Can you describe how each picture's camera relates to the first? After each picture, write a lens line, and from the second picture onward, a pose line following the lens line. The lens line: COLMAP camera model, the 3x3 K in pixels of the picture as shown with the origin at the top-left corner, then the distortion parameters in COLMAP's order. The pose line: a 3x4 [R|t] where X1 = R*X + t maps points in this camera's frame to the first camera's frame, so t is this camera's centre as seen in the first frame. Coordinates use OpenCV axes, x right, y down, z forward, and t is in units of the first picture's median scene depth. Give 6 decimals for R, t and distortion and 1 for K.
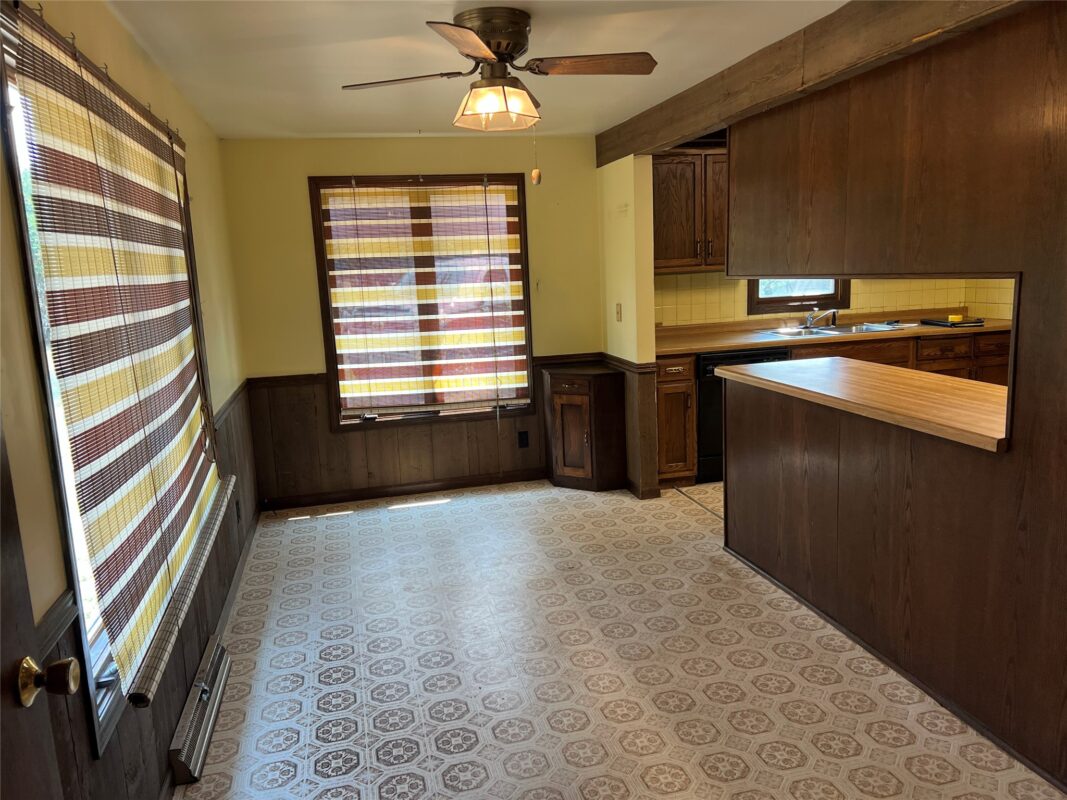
lens RADIAL K [[807.7, 0, 532.2], [0, 807.7, 400.8], [0, 0, 1]] dist [0.016254, 0.000778]
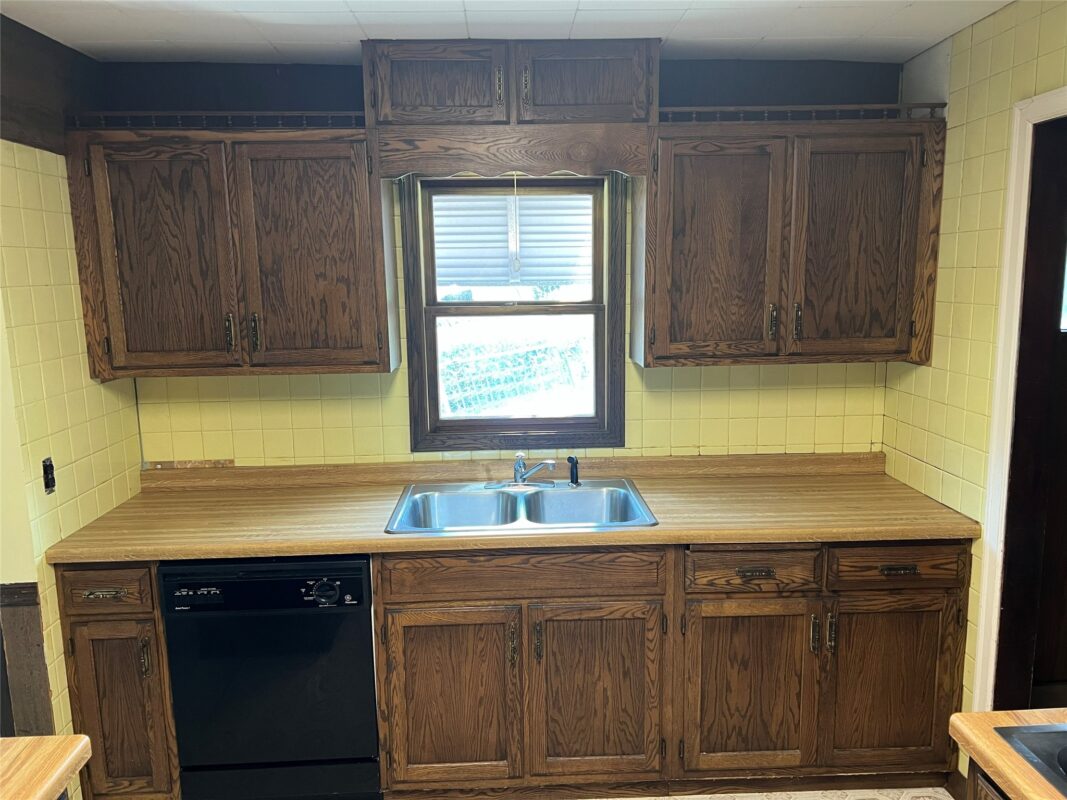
lens RADIAL K [[807.7, 0, 535.9], [0, 807.7, 401.5], [0, 0, 1]] dist [0.016254, 0.000778]
pose [[0.980976, 0.053728, -0.186546, 0.470184], [-0.054736, 0.998501, -0.000253, -0.152132], [0.186253, 0.010459, 0.982446, 0.535754]]
